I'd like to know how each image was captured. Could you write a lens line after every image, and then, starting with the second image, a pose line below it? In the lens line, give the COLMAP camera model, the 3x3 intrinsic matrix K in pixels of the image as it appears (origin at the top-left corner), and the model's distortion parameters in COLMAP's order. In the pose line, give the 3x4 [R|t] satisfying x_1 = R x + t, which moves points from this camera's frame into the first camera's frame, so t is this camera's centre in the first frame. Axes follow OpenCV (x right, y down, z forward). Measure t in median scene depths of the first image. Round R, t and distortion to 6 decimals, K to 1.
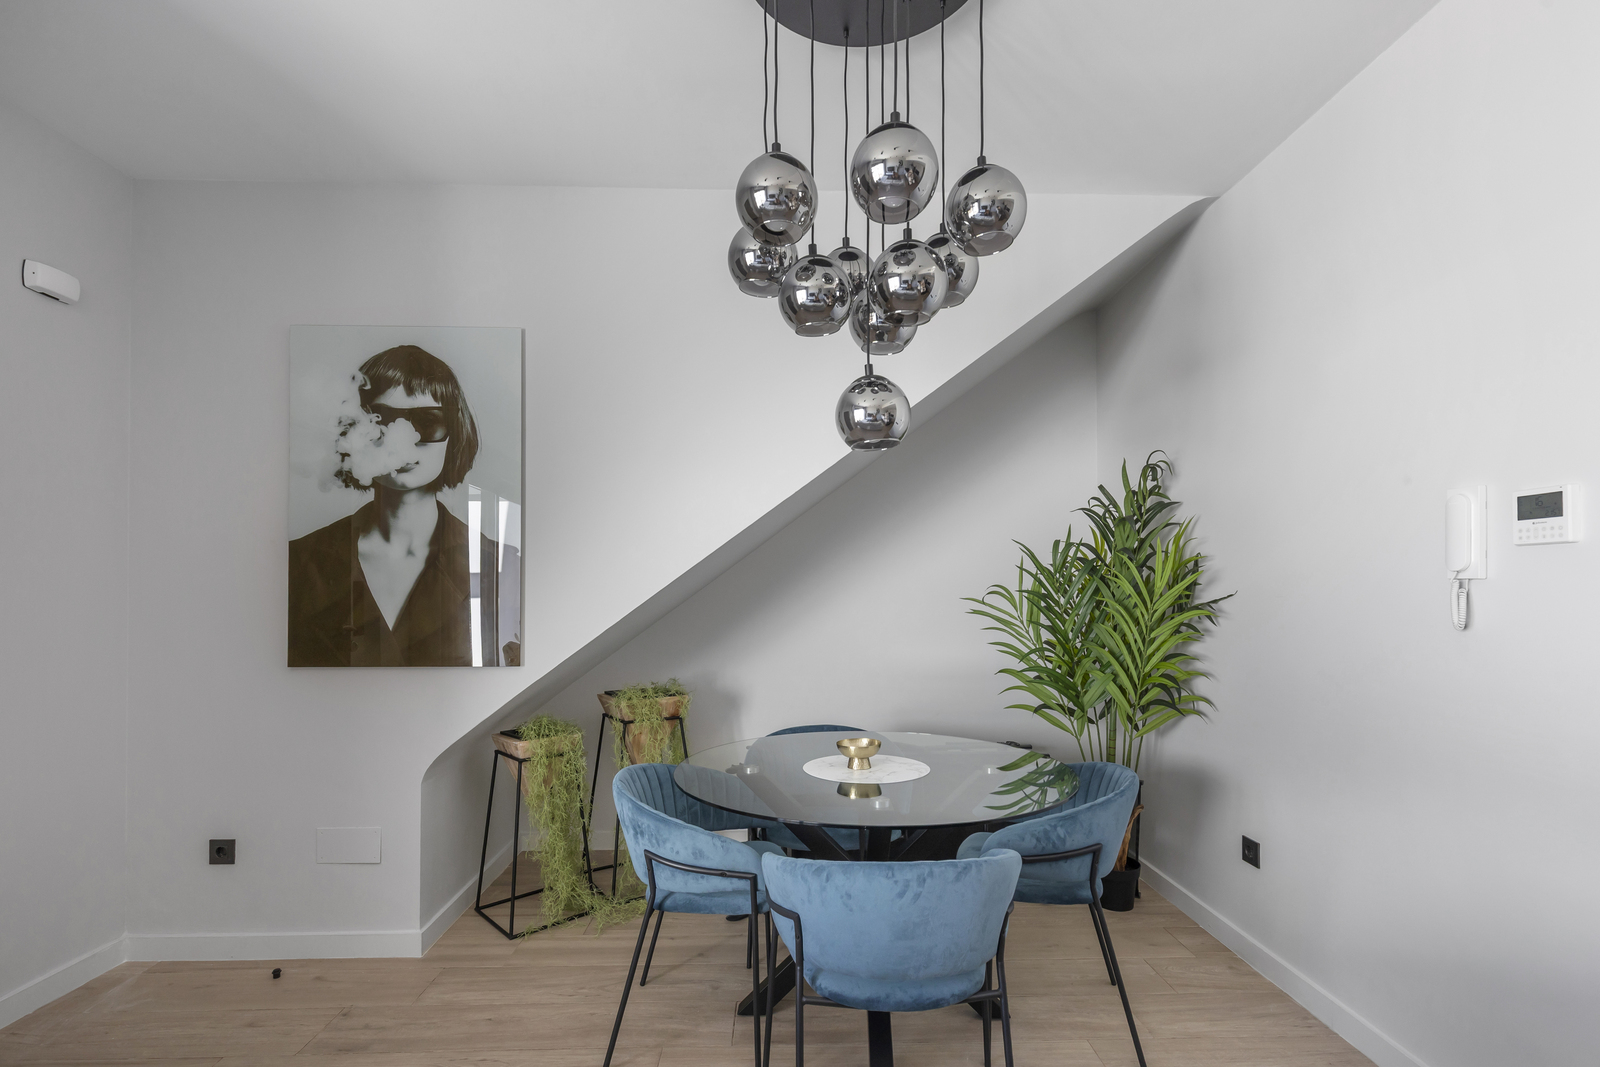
lens RADIAL K [[735.1, 0, 801.8], [0, 735.1, 584.0], [0, 0, 1]] dist [0.006161, -0.000198]
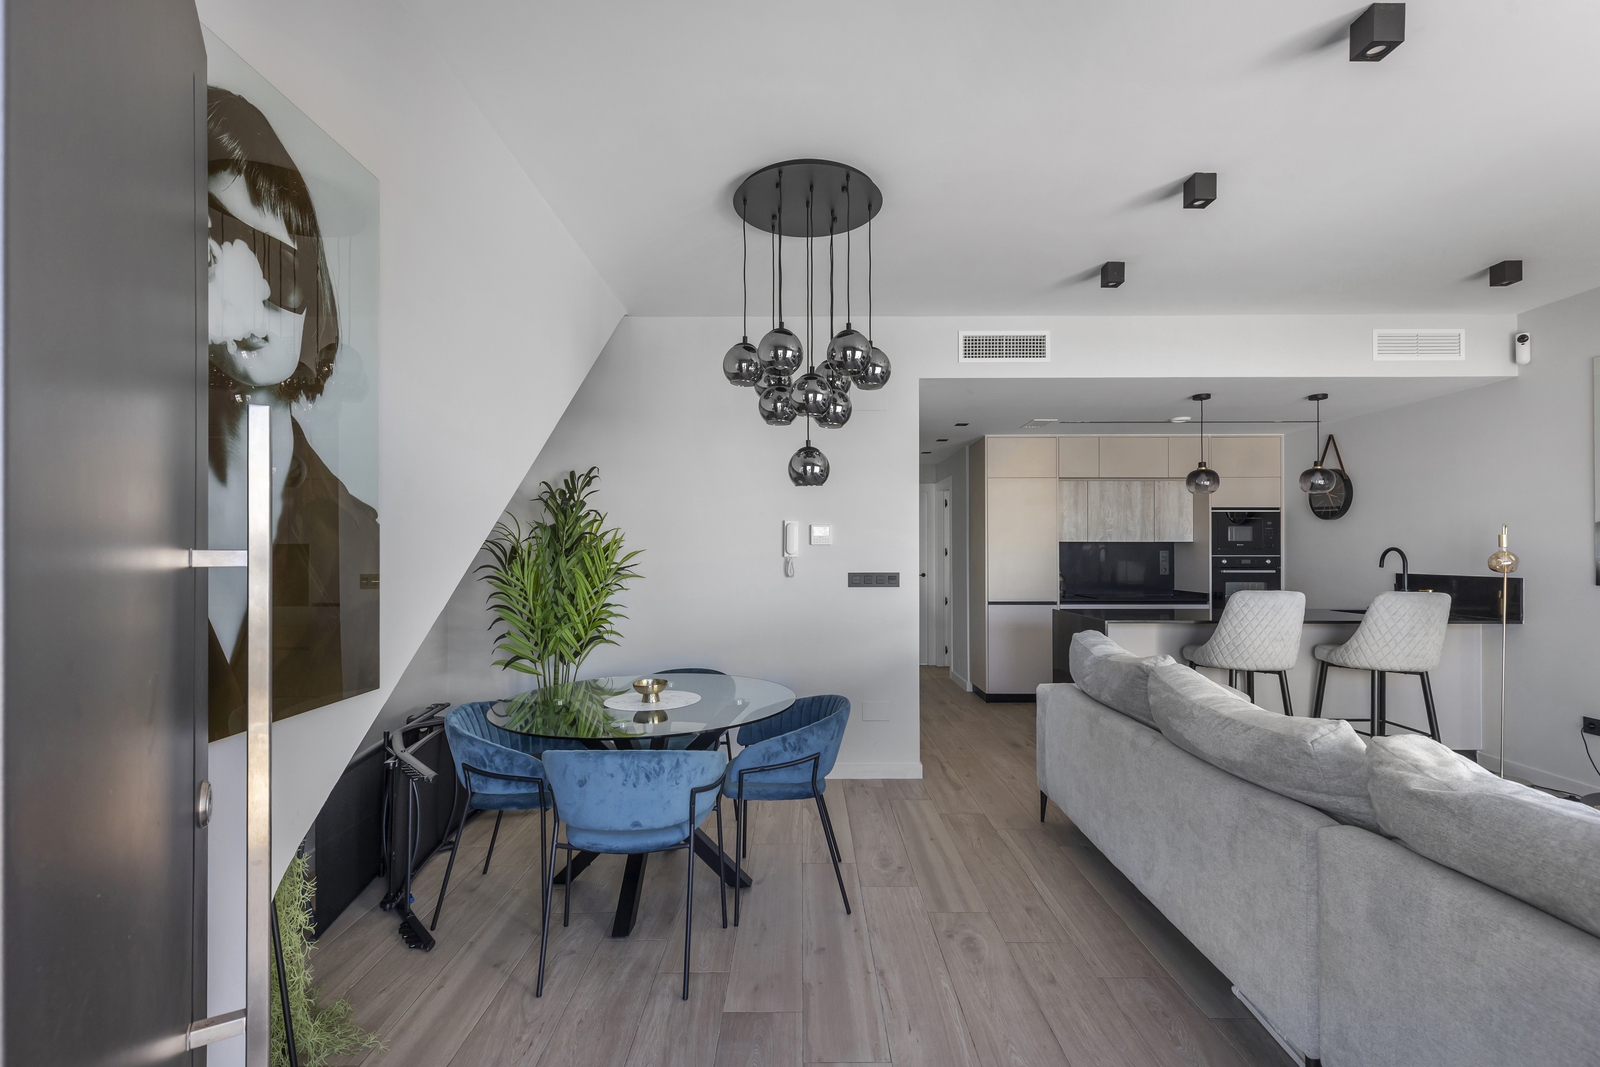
lens RADIAL K [[727.6, 0, 799.9], [0, 727.6, 549.4], [0, 0, 1]] dist [0.003427, 0.000108]
pose [[0.024509, 0.004731, 0.999688, -1.034752], [-0.007315, 0.999963, -0.004553, -0.013953], [-0.999673, -0.007201, 0.024543, 0.603657]]
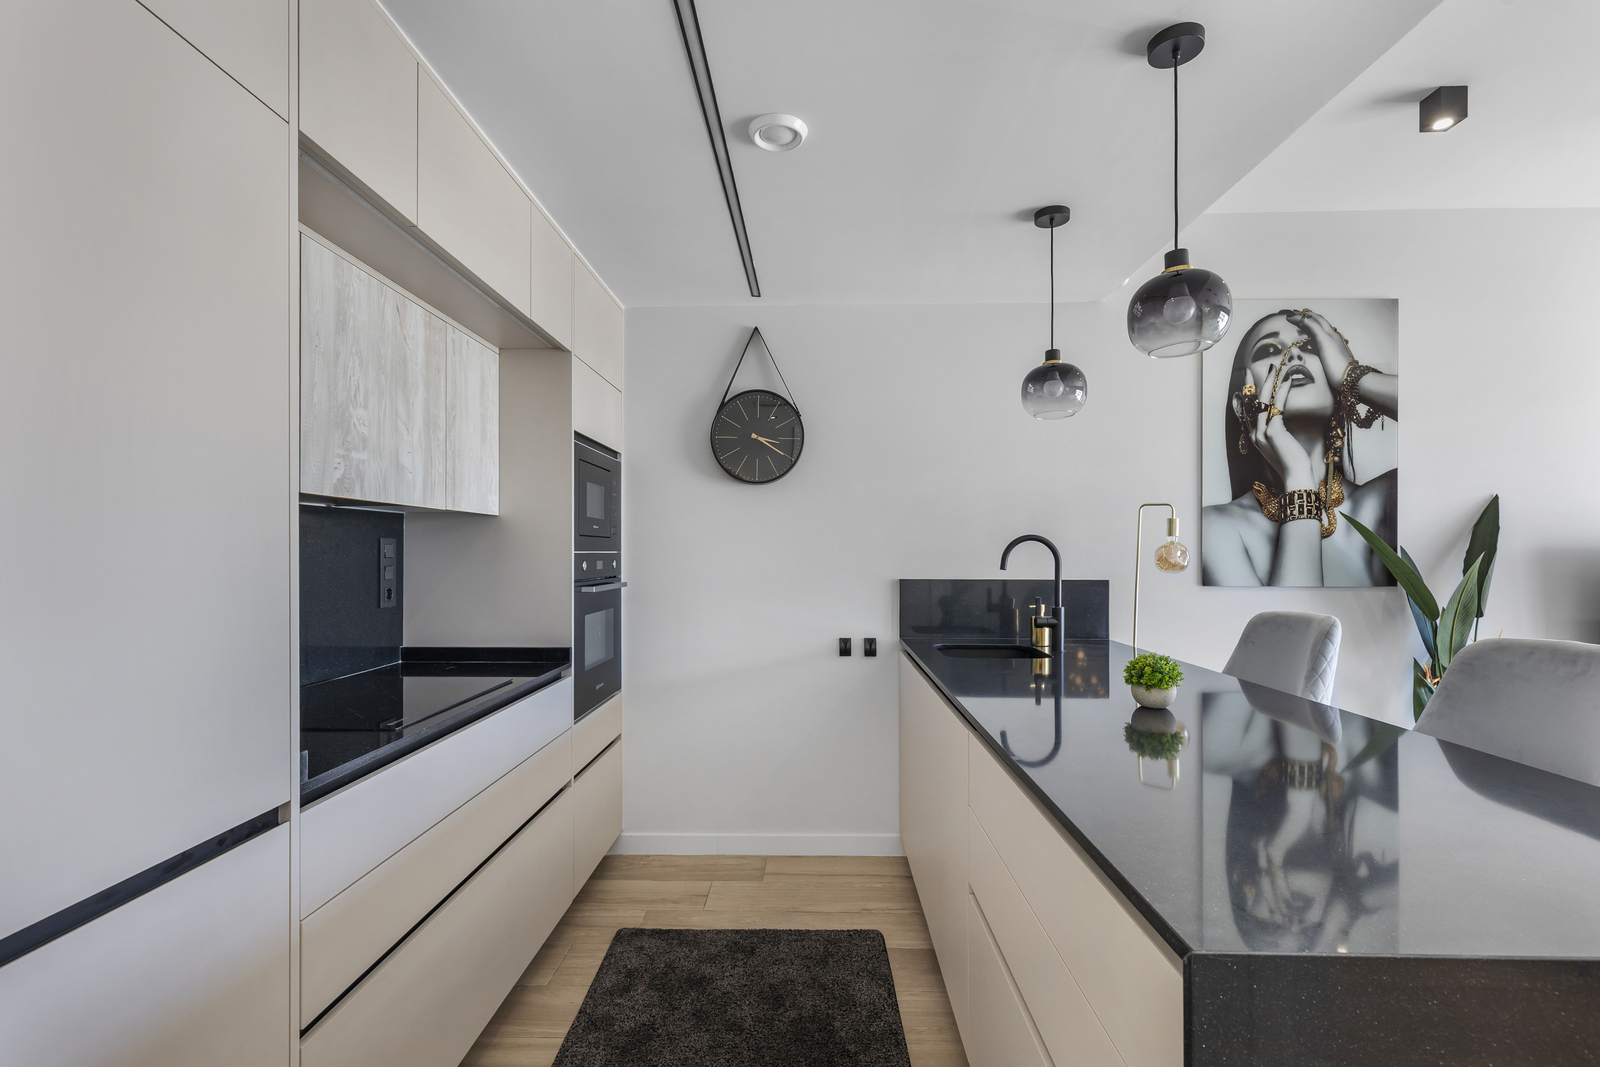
lens RADIAL K [[727.5, 0, 792.6], [0, 727.5, 550.5], [0, 0, 1]] dist [0.002116, 0.000122]
pose [[-0.998495, 0.000816, 0.054837, 1.078375], [0.000265, 0.999950, -0.010043, -0.005896], [-0.054843, -0.010013, -0.998445, 0.237240]]
